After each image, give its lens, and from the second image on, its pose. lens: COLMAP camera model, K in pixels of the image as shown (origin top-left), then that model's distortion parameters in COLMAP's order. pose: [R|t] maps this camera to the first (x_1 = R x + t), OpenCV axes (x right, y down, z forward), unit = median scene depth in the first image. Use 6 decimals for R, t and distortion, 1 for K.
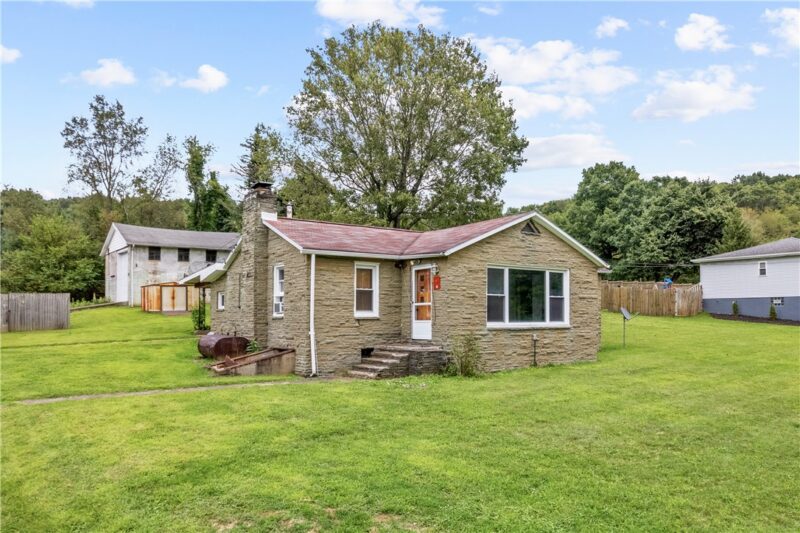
lens RADIAL K [[585.5, 0, 411.0], [0, 585.5, 310.7], [0, 0, 1]] dist [-0.084946, 0.077406]
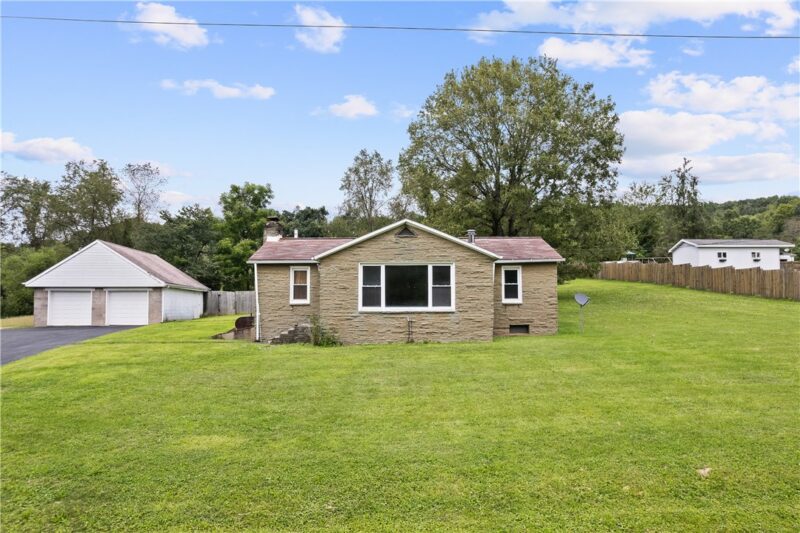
lens RADIAL K [[516.3, 0, 397.6], [0, 516.3, 287.8], [0, 0, 1]] dist [-0.069862, 0.070517]
pose [[0.806273, -0.023858, -0.591063, 0.364597], [0.008437, 0.999548, -0.028838, 0.004328], [0.591484, 0.018264, 0.806110, 0.042562]]
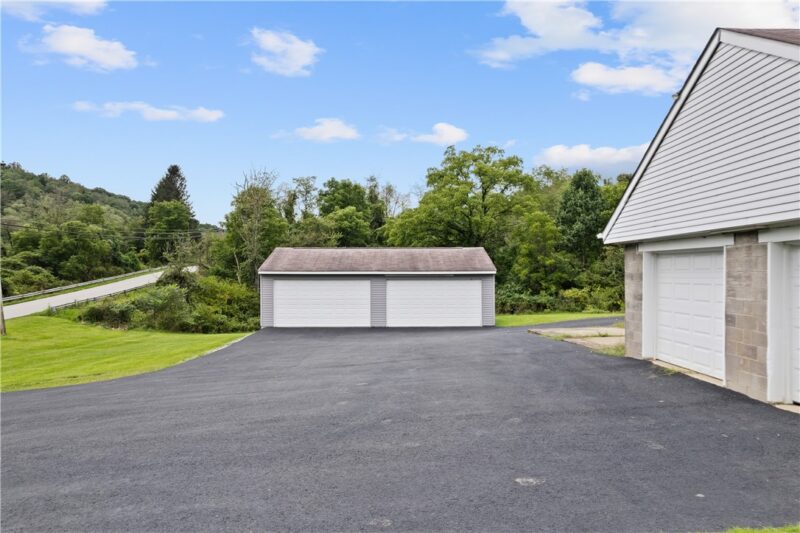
lens RADIAL K [[511.8, 0, 402.3], [0, 511.8, 273.4], [0, 0, 1]] dist [-0.079267, 0.074021]
pose [[-0.627411, 0.002432, -0.778684, -0.235052], [0.011489, 0.999915, -0.006134, -0.007202], [0.778603, -0.012795, -0.627386, 0.407831]]
